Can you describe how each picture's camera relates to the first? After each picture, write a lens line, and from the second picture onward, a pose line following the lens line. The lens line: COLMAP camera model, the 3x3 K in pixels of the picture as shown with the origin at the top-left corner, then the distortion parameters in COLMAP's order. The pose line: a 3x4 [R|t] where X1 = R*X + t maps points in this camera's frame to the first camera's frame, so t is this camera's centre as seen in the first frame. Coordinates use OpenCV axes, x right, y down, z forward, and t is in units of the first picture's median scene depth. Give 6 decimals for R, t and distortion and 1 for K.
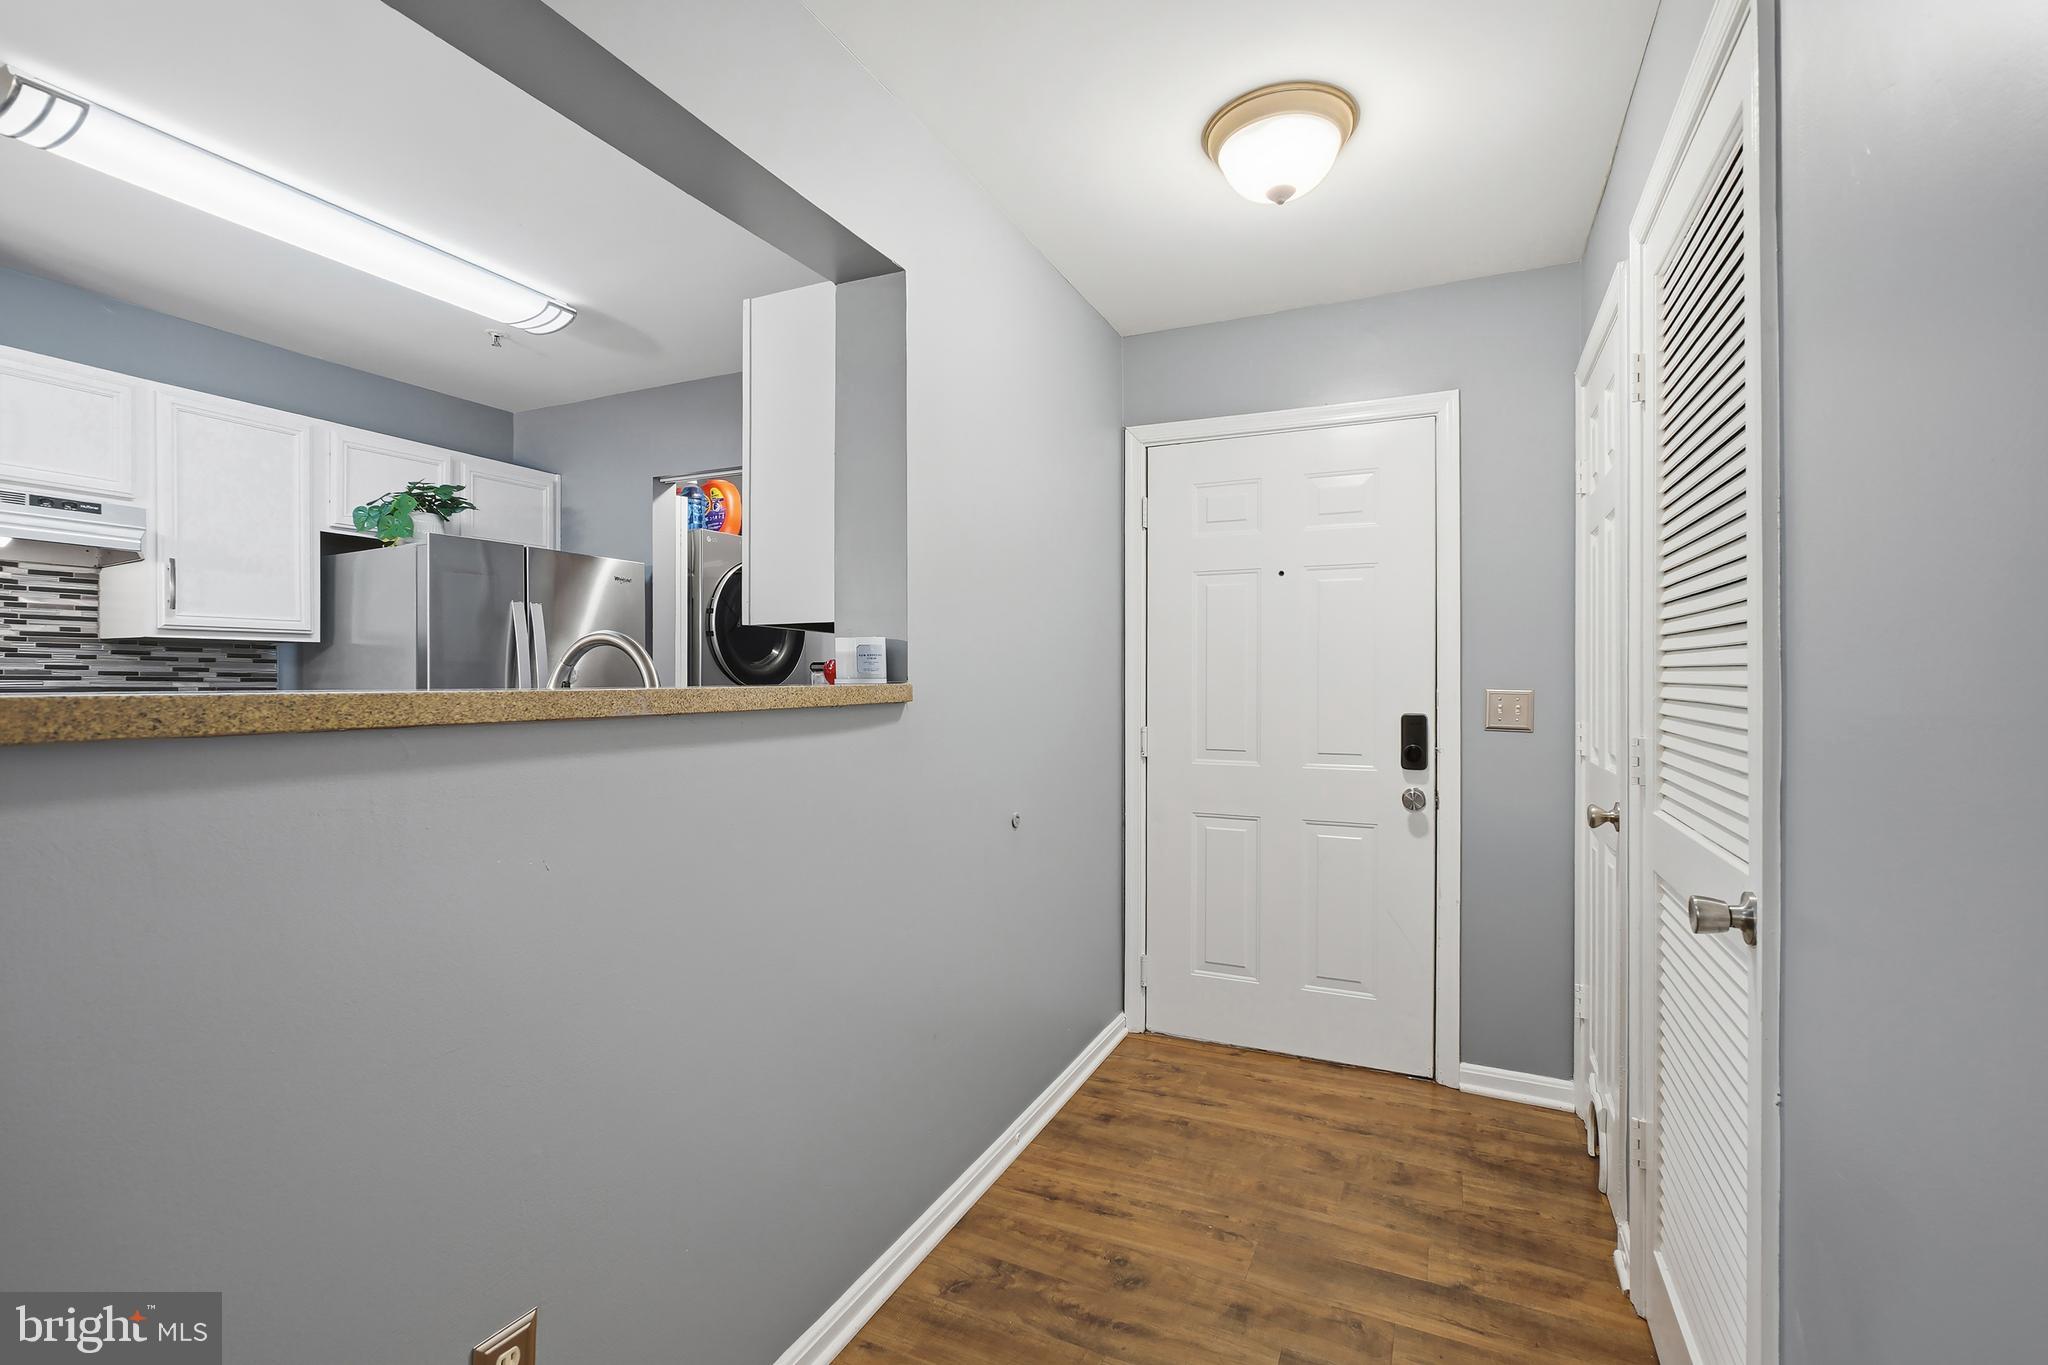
lens RADIAL K [[929.2, 0, 1080.1], [0, 929.2, 687.1], [0, 0, 1]] dist [-0.008725, 0.002123]
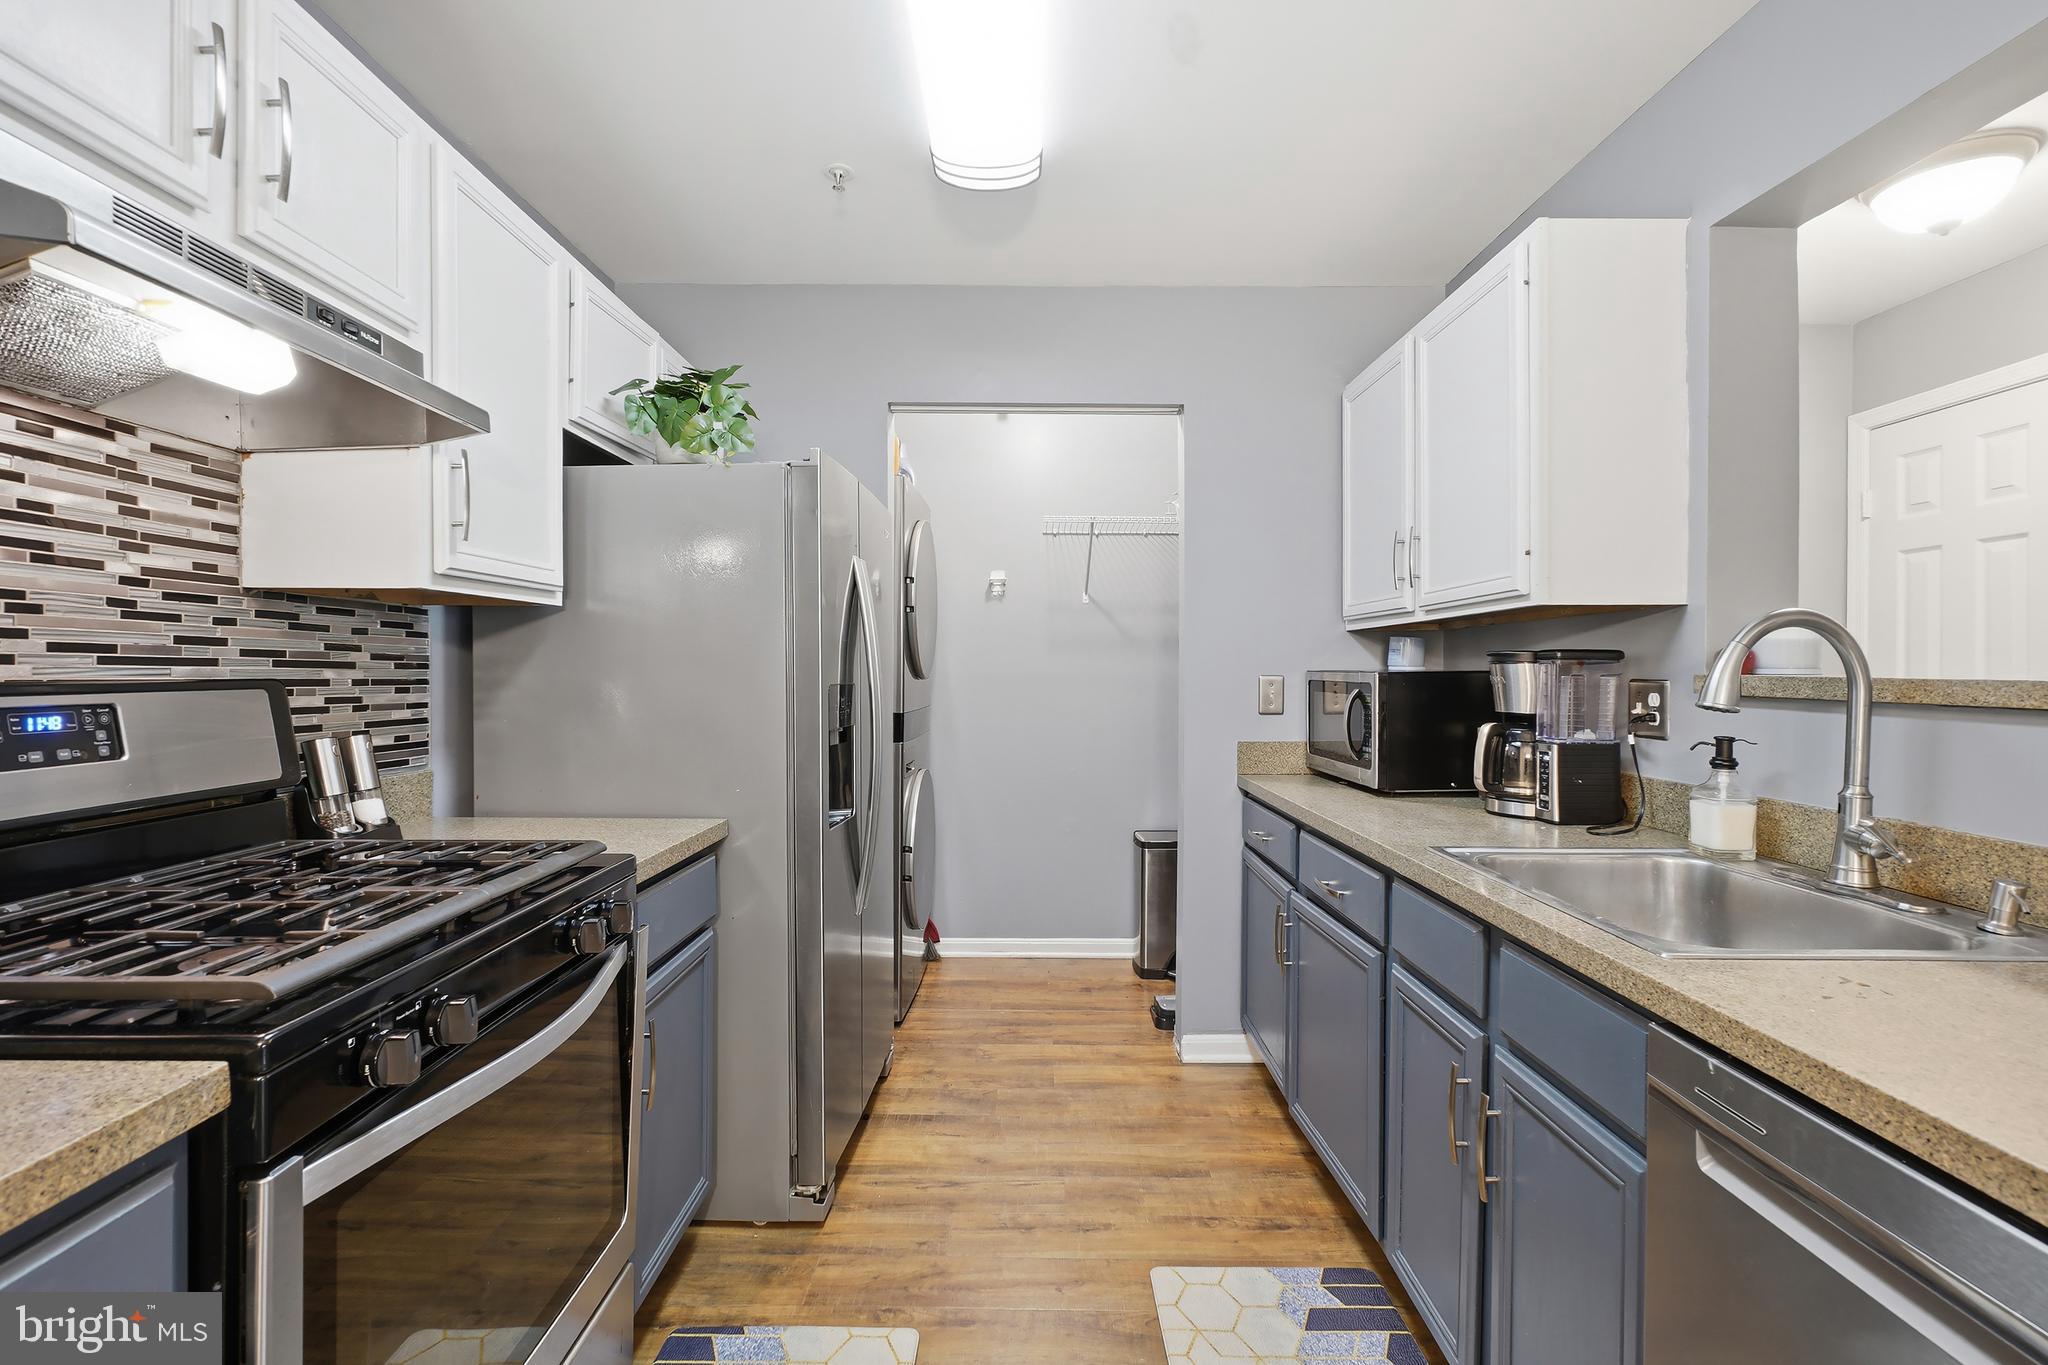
lens RADIAL K [[929.2, 0, 1057.2], [0, 929.2, 686.2], [0, 0, 1]] dist [-0.008725, 0.002123]
pose [[0.910173, -0.001368, 0.414226, -0.861310], [-0.003407, 0.999936, 0.010789, -0.003227], [-0.414215, -0.011231, 0.910110, 0.327502]]
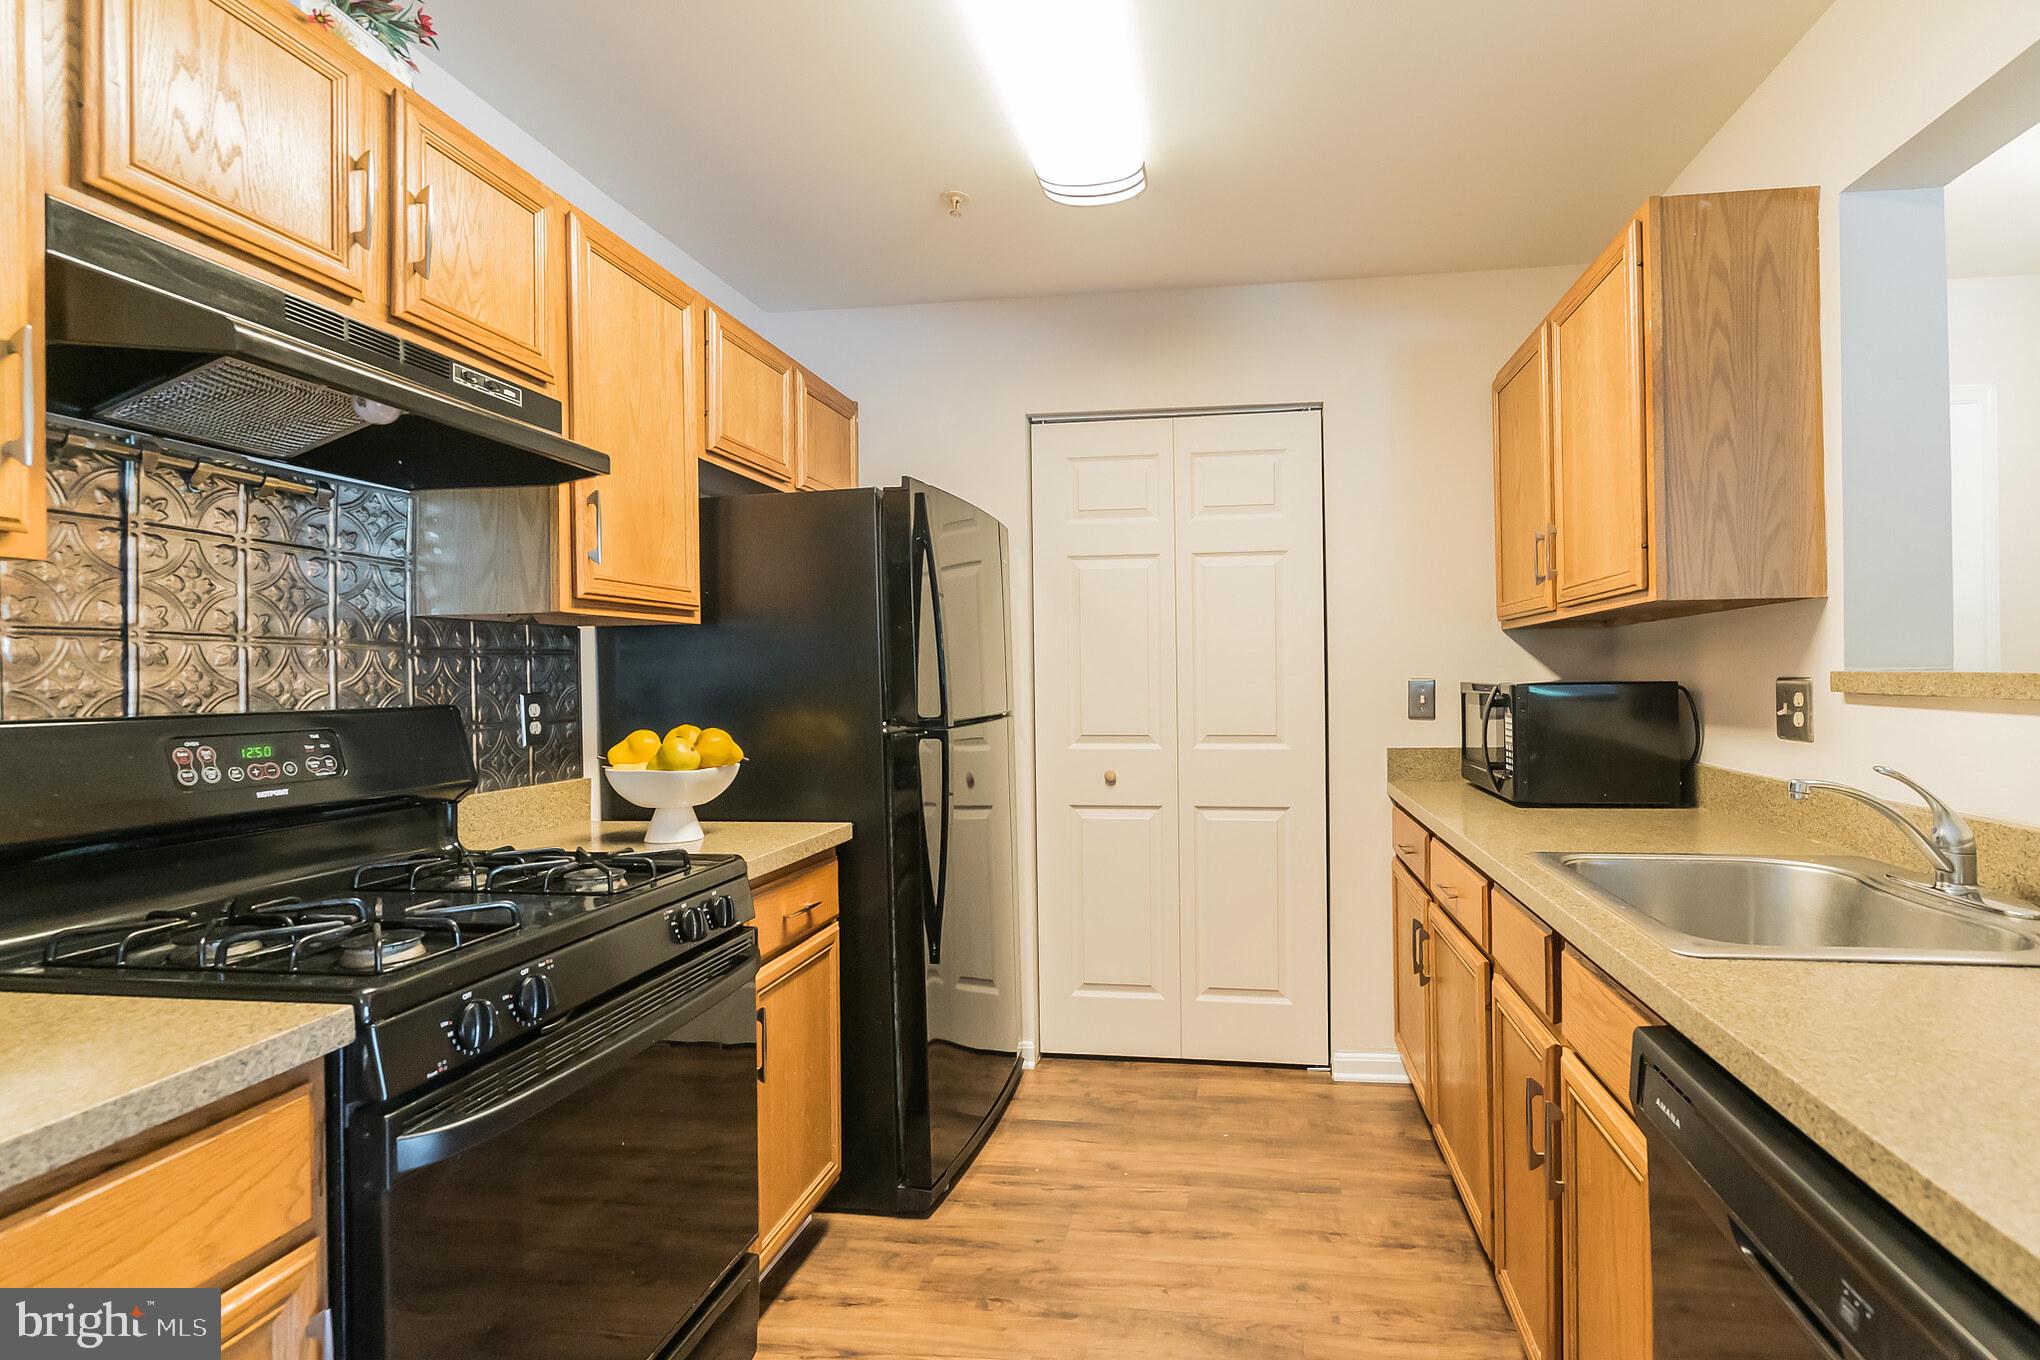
lens RADIAL K [[989.9, 0, 1158.8], [0, 989.9, 687.9], [0, 0, 1]] dist [-0.001048, 0.000034]
pose [[0.954078, -0.012573, 0.299294, -0.798568], [0.011984, 0.999921, 0.003801, -0.002554], [-0.299318, -0.000039, 0.954153, 0.244385]]
